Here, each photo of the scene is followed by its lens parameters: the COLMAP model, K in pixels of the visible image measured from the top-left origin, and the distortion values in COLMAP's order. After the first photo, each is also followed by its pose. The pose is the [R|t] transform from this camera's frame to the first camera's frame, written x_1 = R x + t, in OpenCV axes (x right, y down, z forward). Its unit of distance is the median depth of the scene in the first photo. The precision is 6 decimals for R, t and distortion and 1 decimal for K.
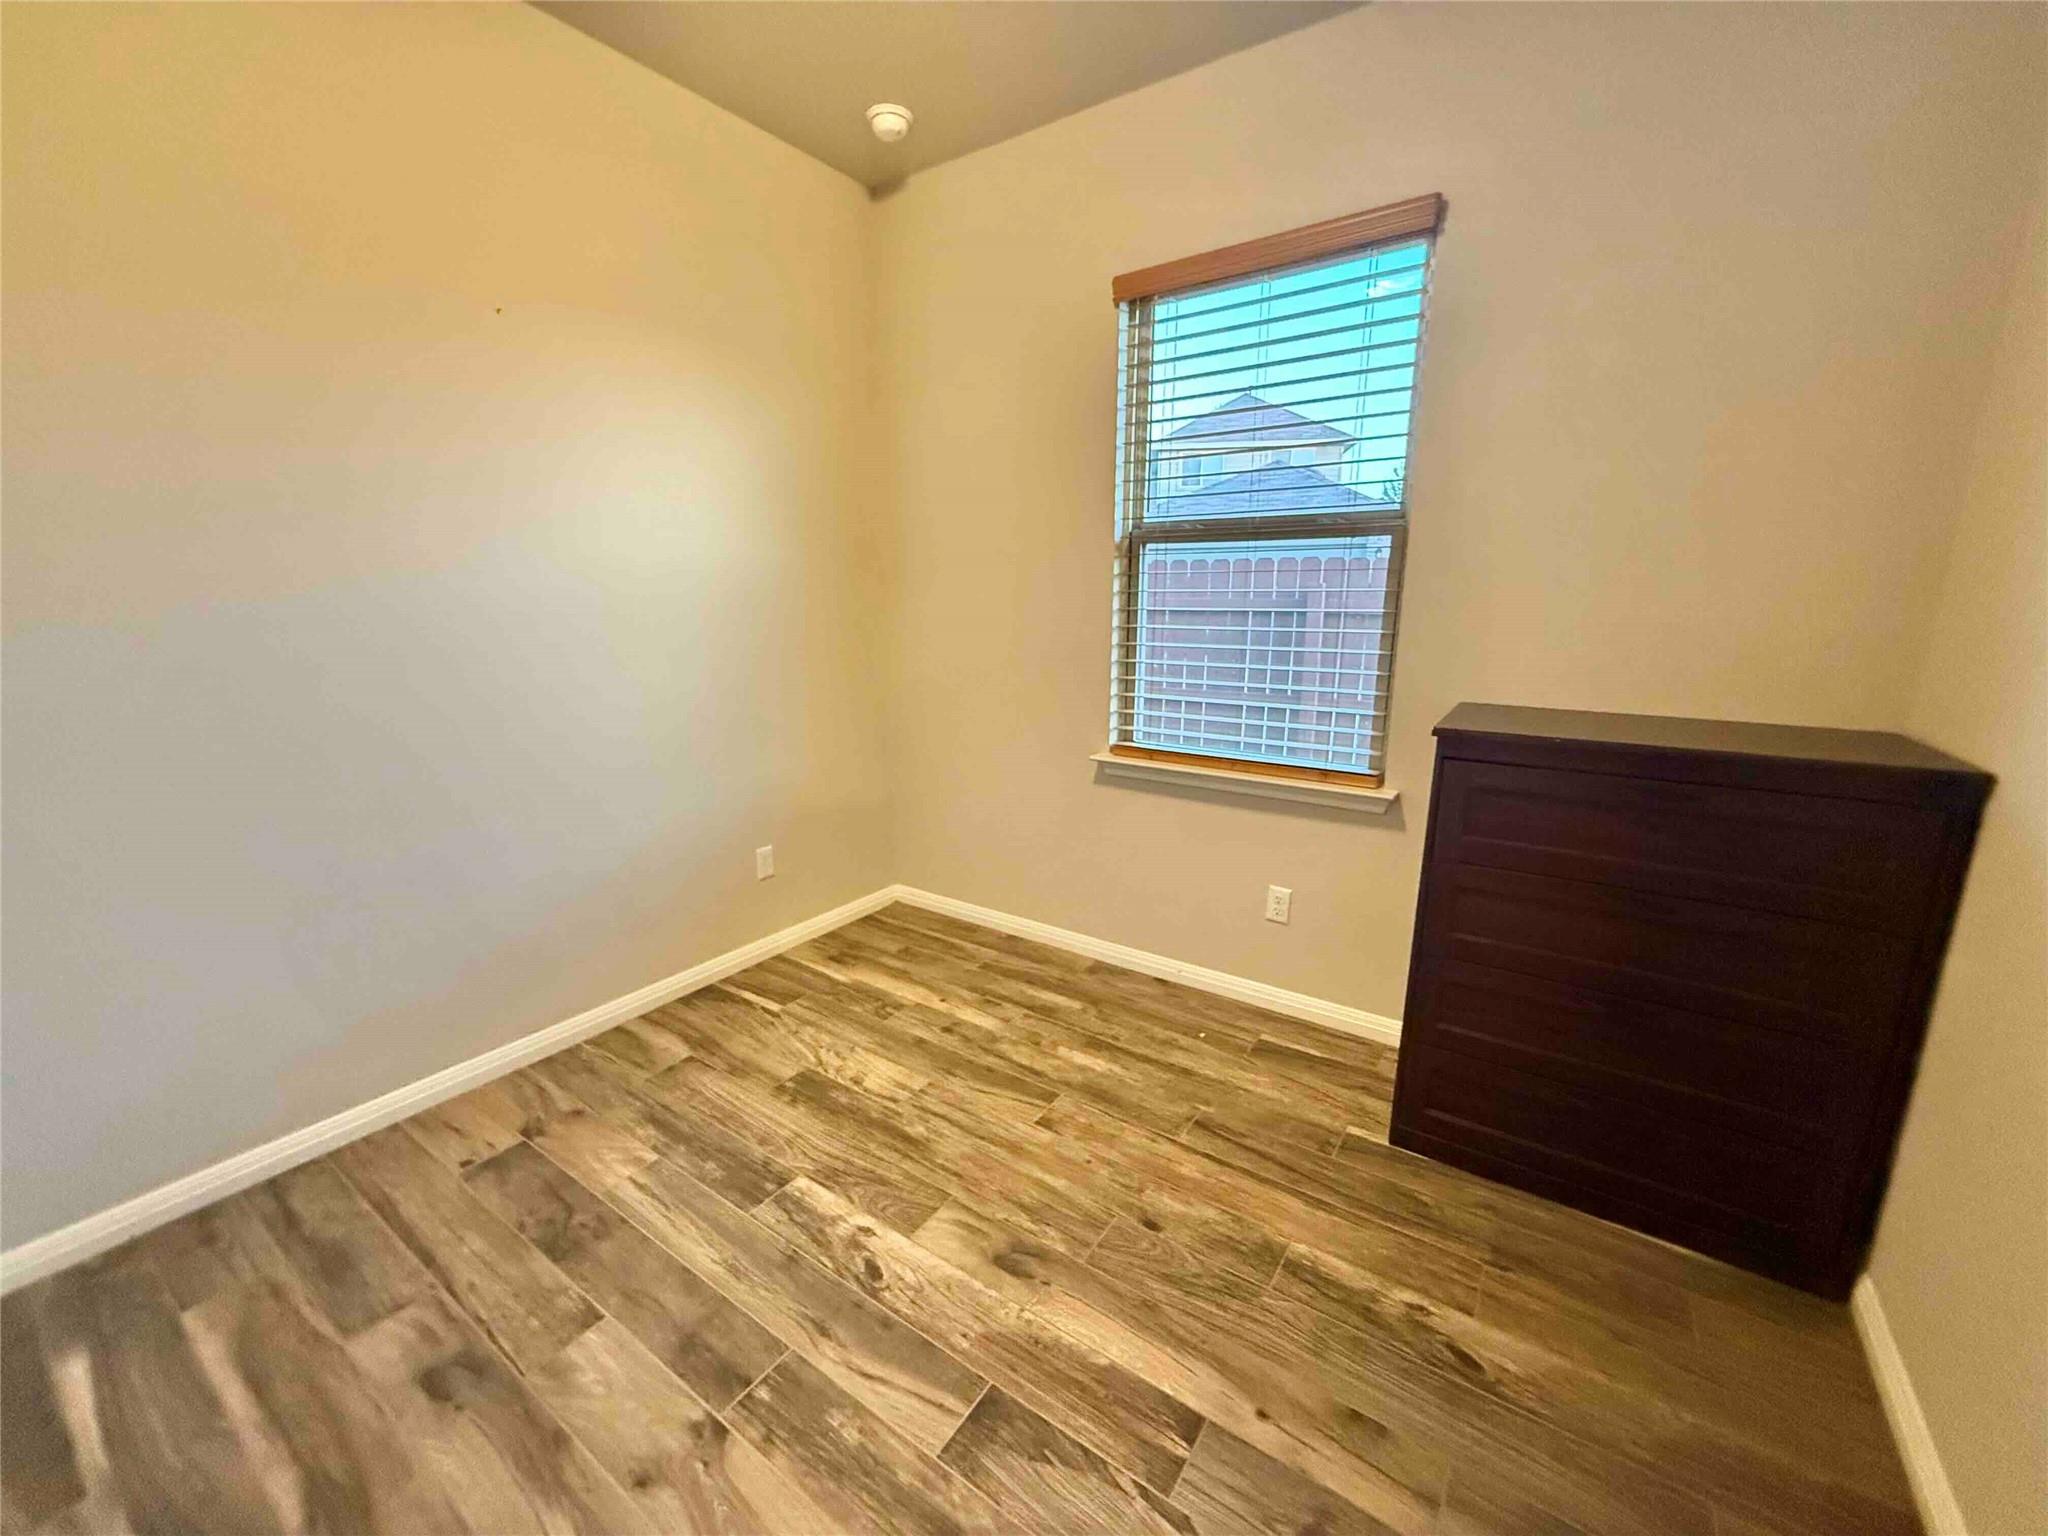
lens RADIAL K [[817.9, 0, 1016.3], [0, 817.9, 761.5], [0, 0, 1]] dist [0.000064, 0.000093]
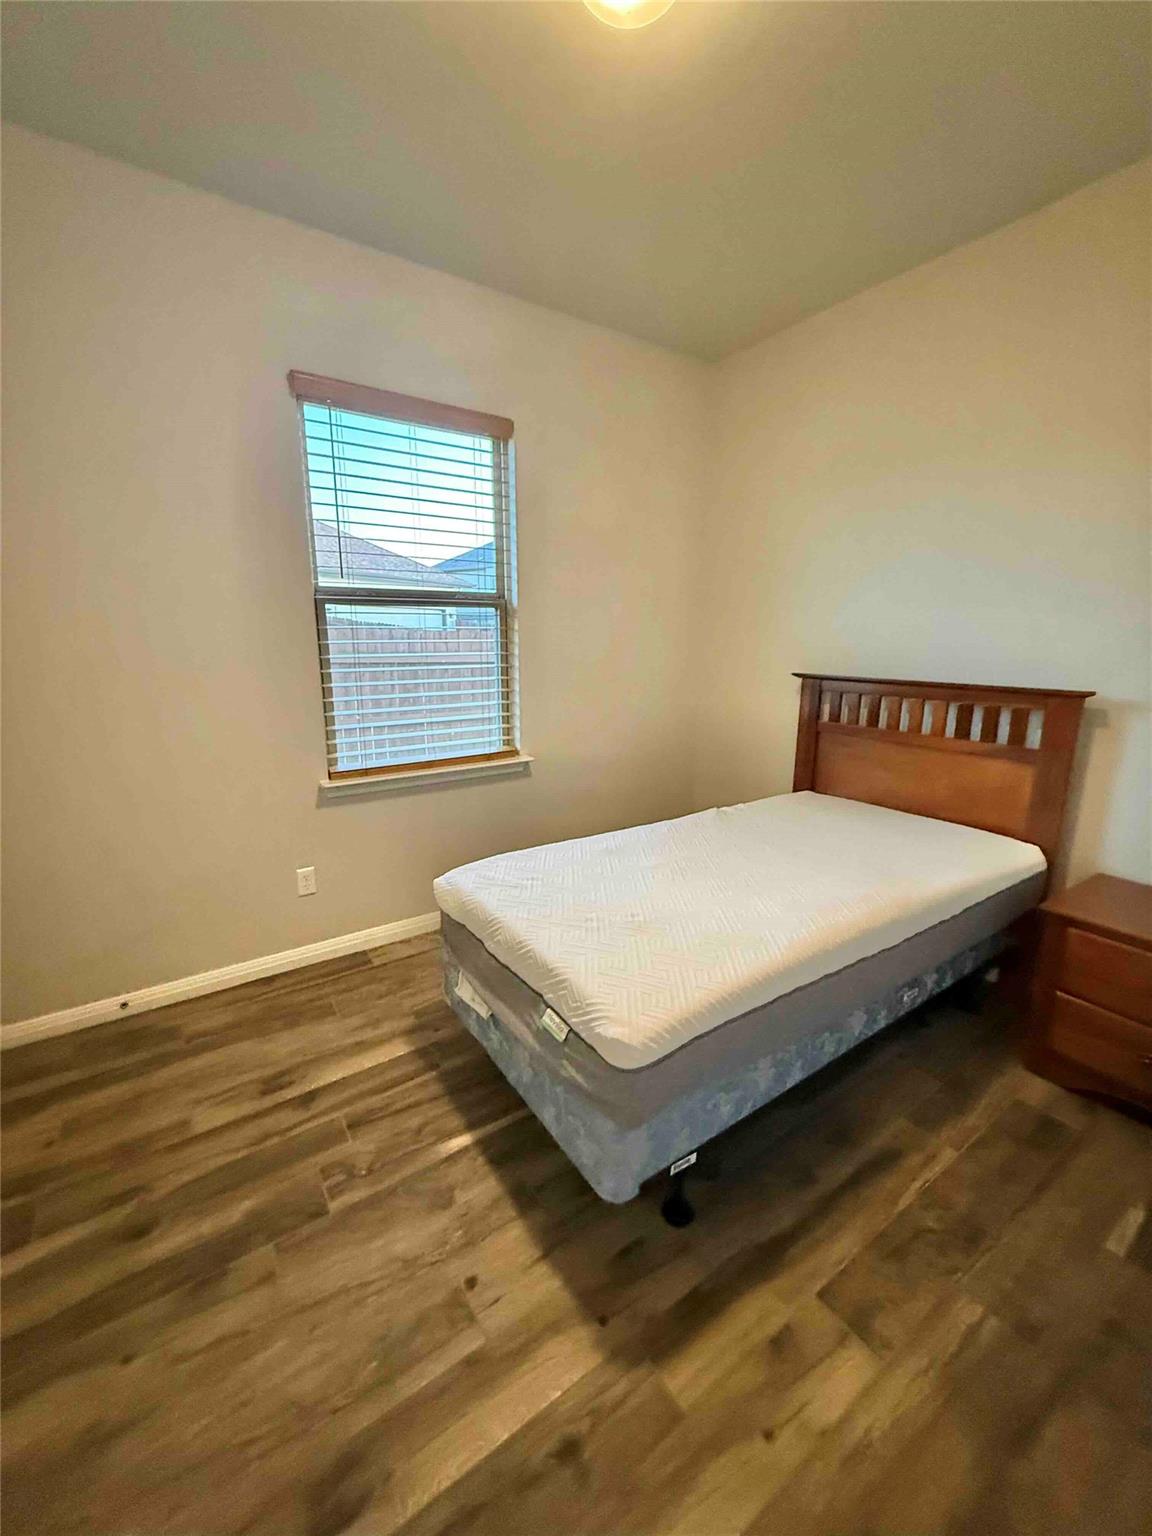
lens RADIAL K [[613.5, 0, 569.9], [0, 613.5, 771.4], [0, 0, 1]] dist [0.000064, 0.000093]
pose [[0.363637, -0.202020, 0.909371, -0.586101], [0.188061, 0.972022, 0.140736, -0.083503], [-0.912360, 0.119840, 0.391455, 0.339324]]
